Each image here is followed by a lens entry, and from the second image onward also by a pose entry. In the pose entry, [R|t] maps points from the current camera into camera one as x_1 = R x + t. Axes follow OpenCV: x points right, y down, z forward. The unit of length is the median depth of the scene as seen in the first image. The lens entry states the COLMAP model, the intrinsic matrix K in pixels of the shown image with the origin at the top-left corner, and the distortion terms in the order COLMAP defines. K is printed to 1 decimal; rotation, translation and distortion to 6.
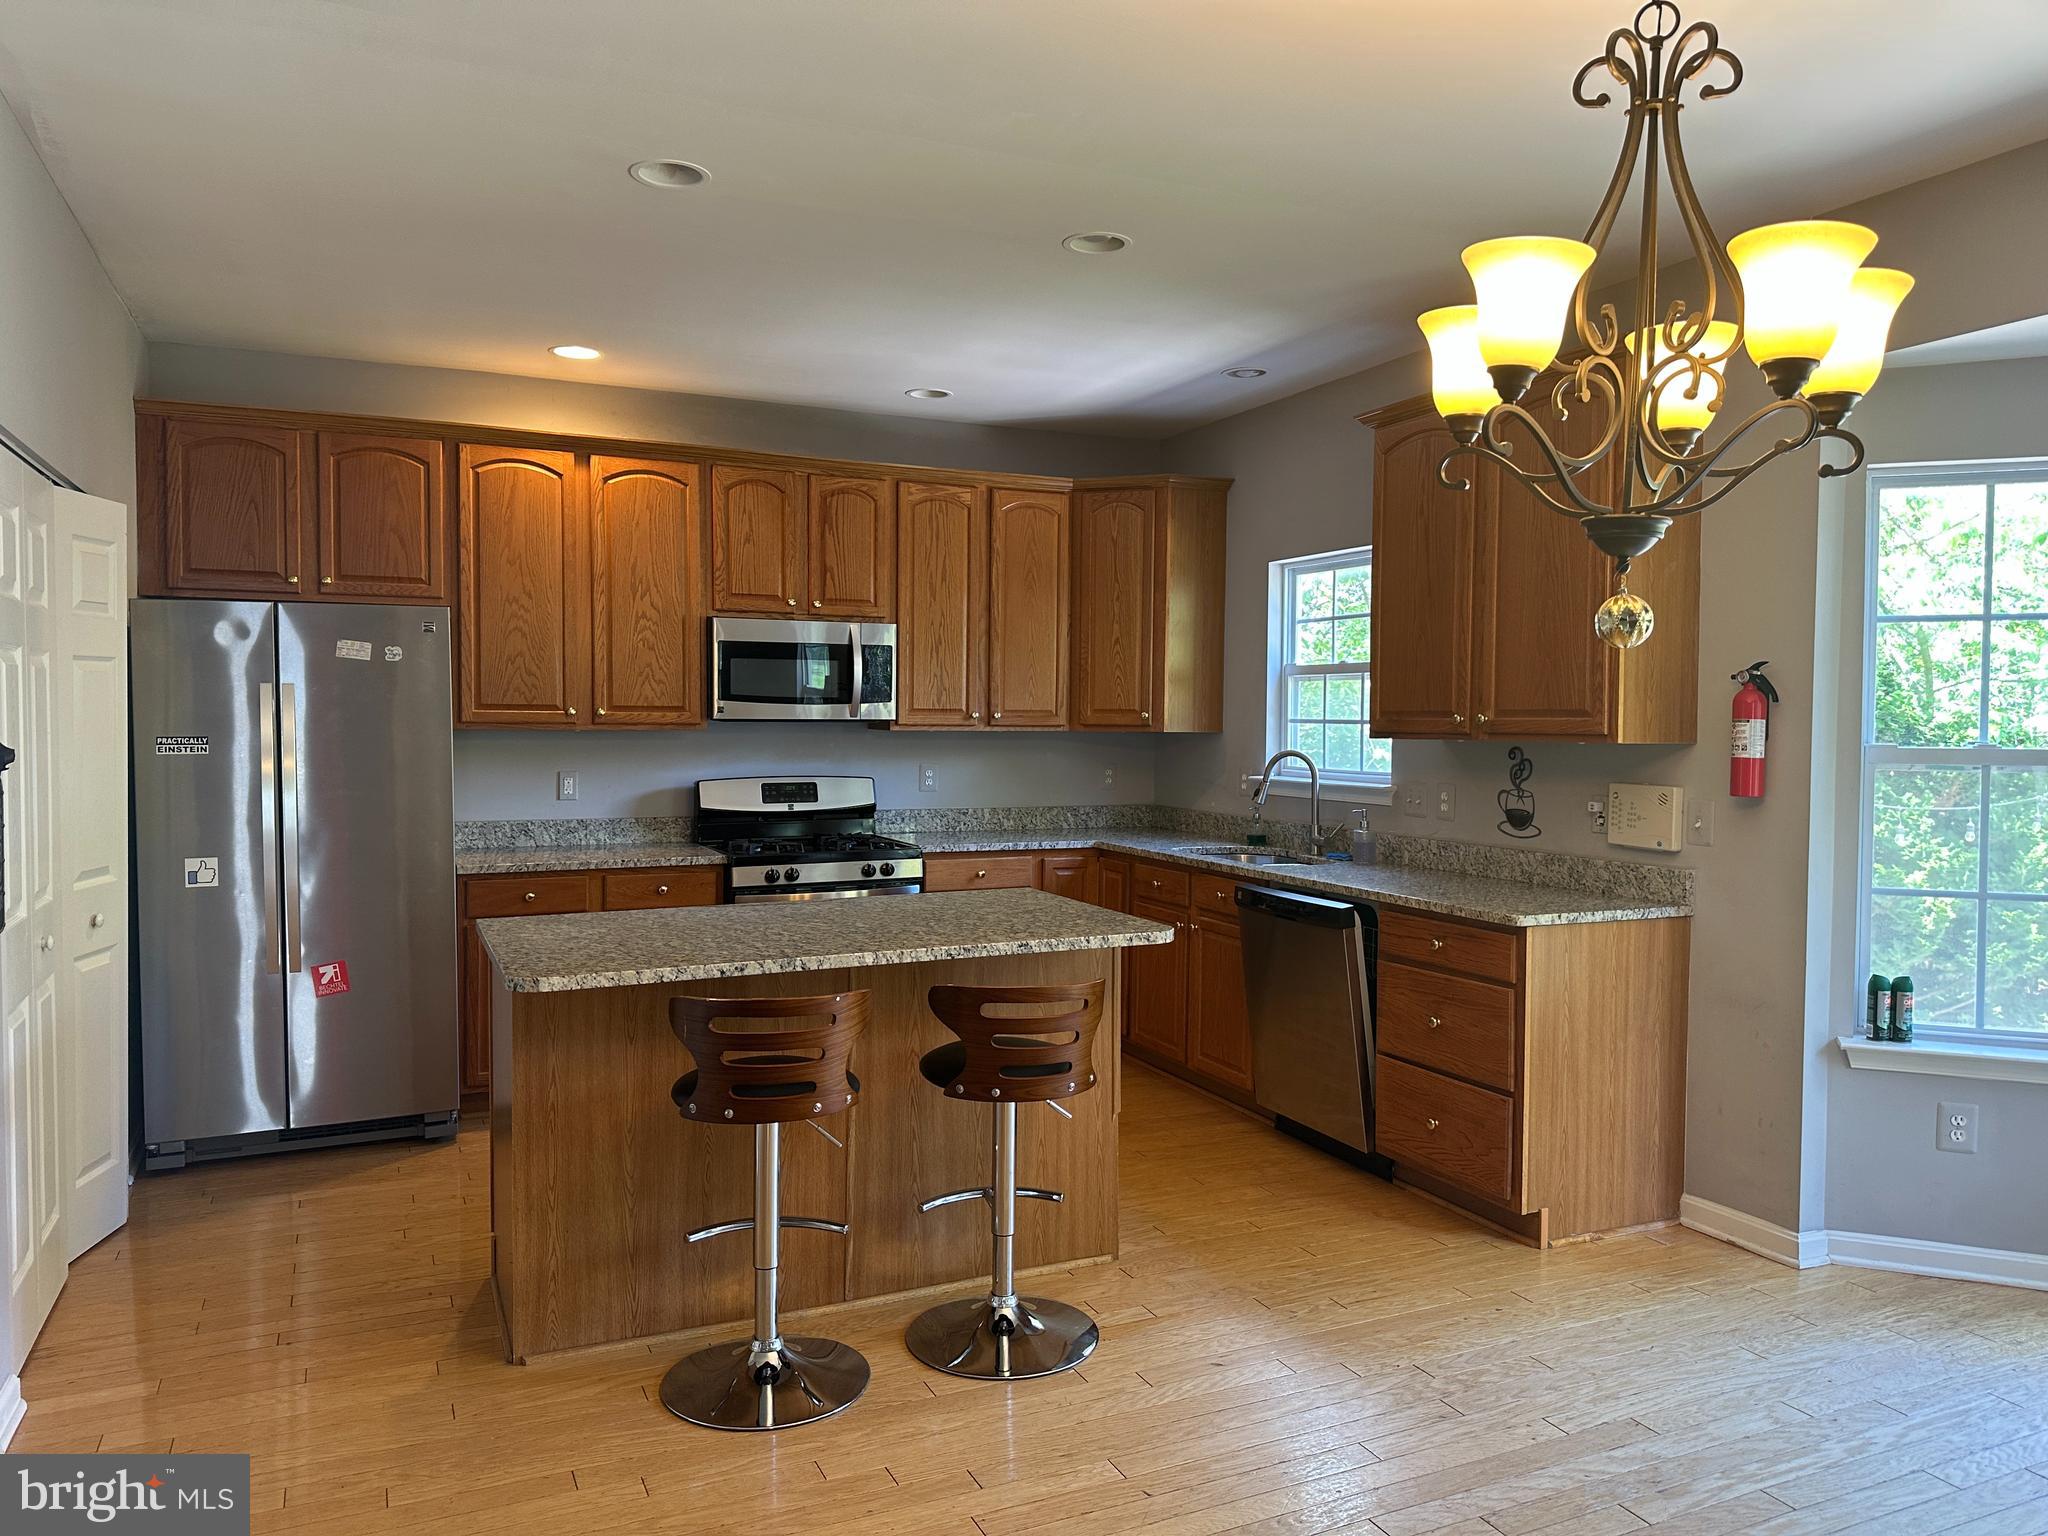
lens RADIAL K [[1436.4, 0, 1021.5], [0, 1436.4, 763.7], [0, 0, 1]] dist [0.150403, -0.238400]
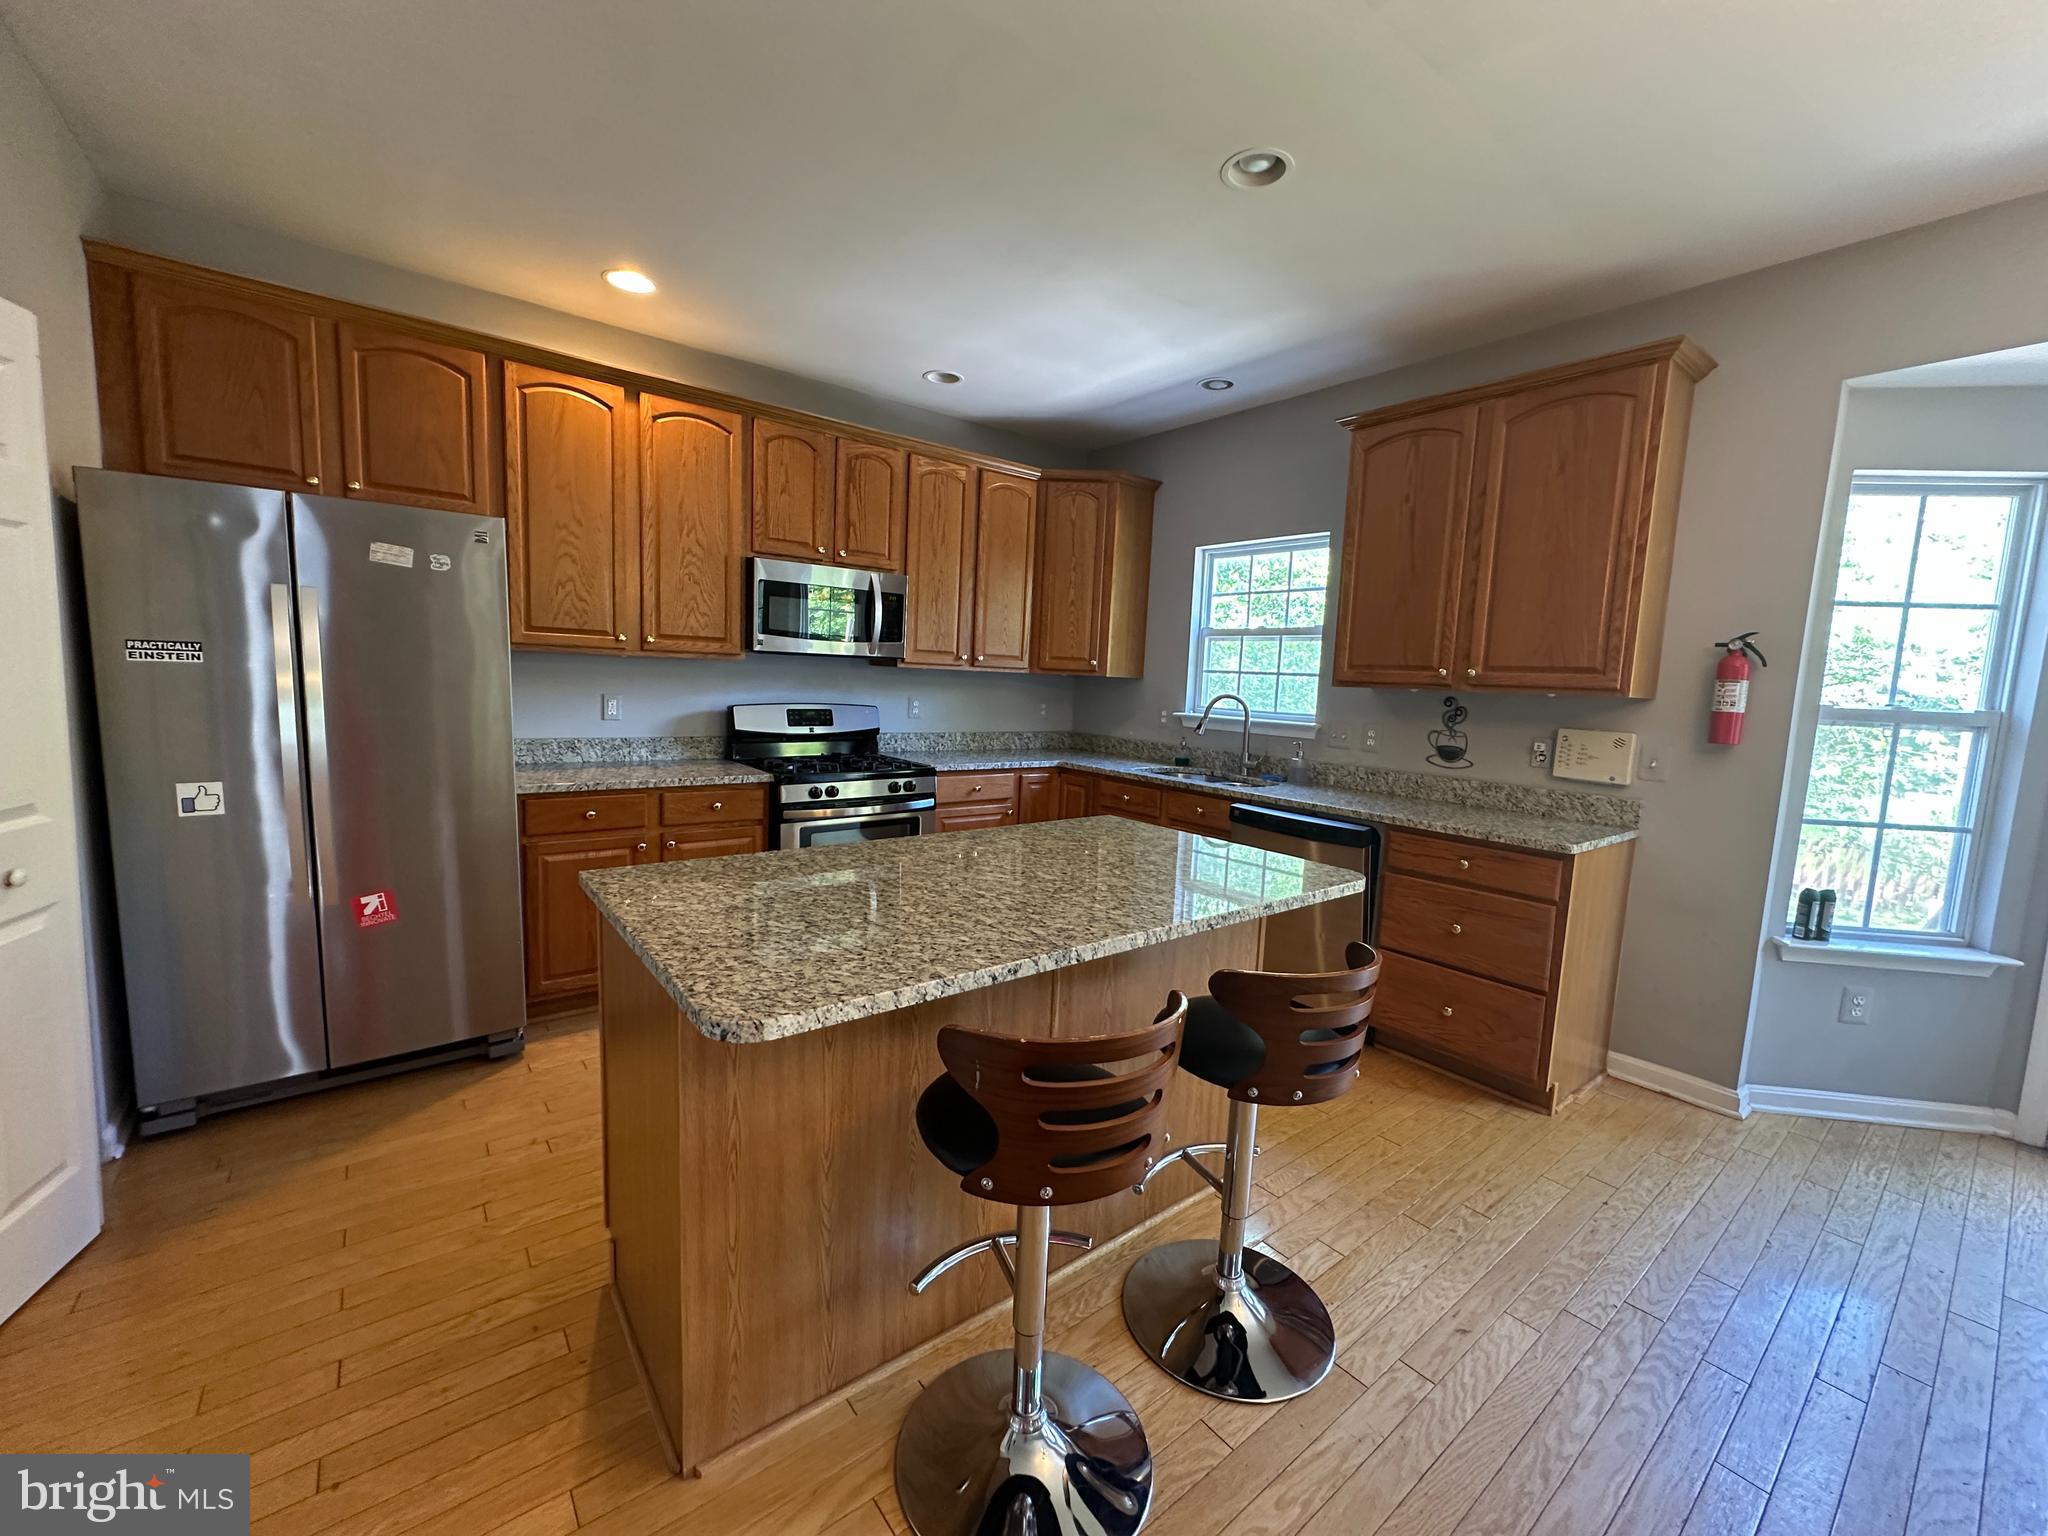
lens RADIAL K [[817.4, 0, 1023.1], [0, 817.4, 766.5], [0, 0, 1]] dist [-0.001499, 0.001323]
pose [[0.970996, 0.007835, 0.238967, -0.175110], [-0.027658, 0.996434, 0.079711, 0.002281], [-0.237491, -0.084008, 0.967750, 0.363226]]
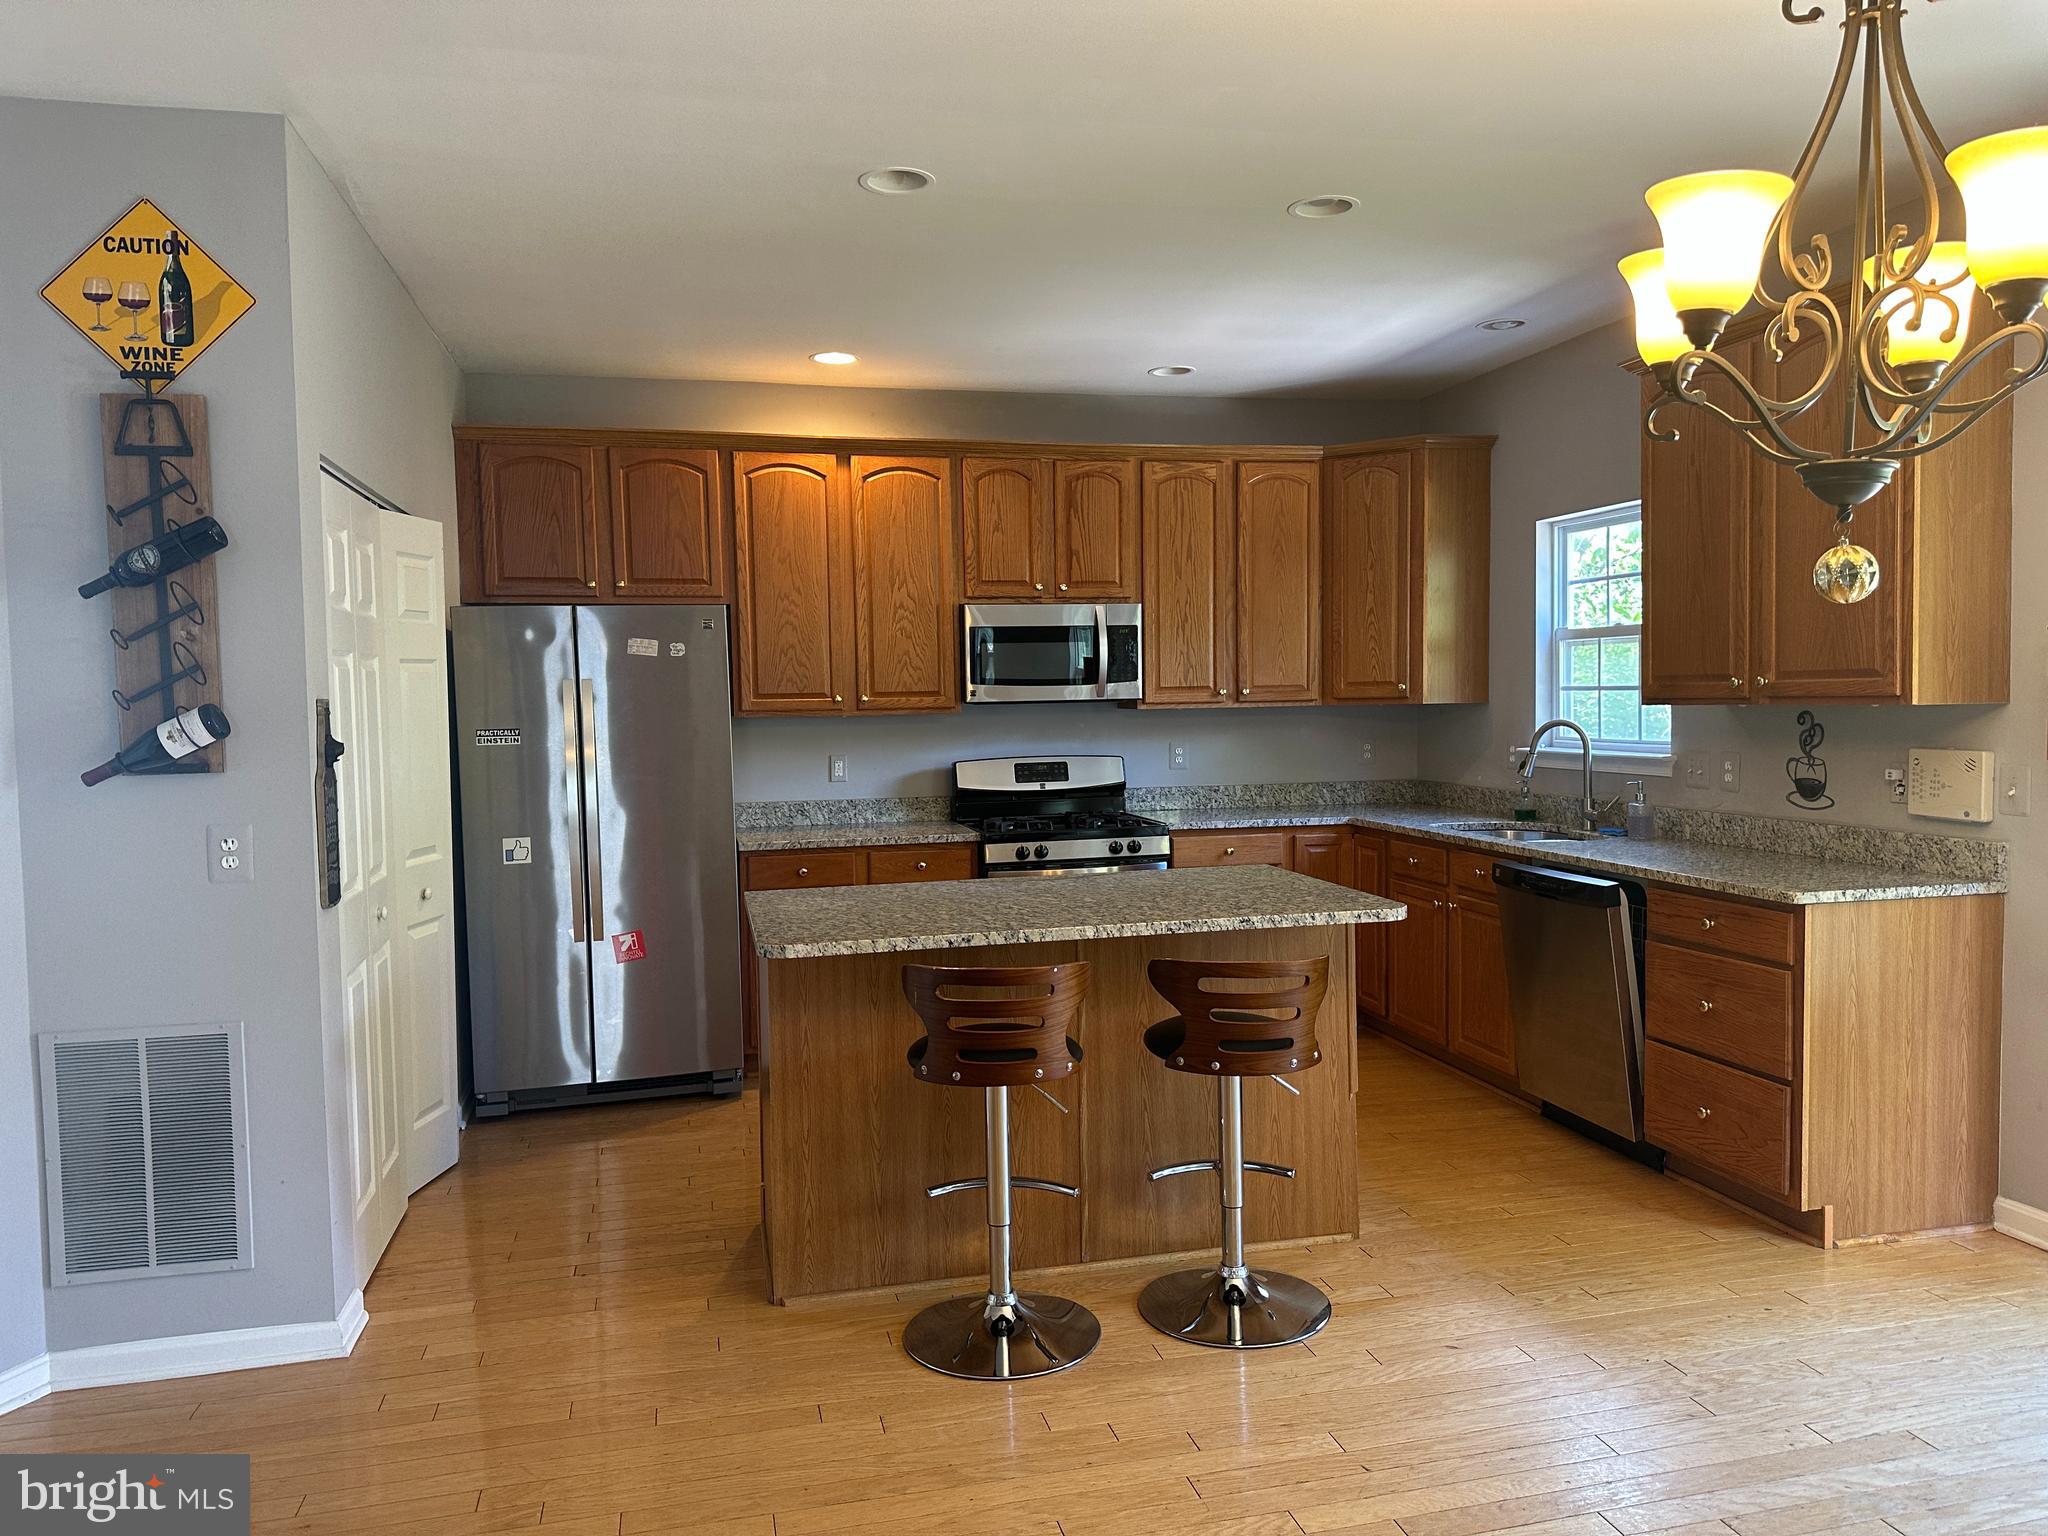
lens RADIAL K [[1435.0, 0, 1024.0], [0, 1435.0, 768.0], [0, 0, 1]] dist [0.156570, -0.231999]
pose [[0.980566, -0.014817, -0.195630, 0.031717], [0.018319, 0.999703, 0.016103, 0.000403], [0.195334, -0.019373, 0.980545, -0.008421]]
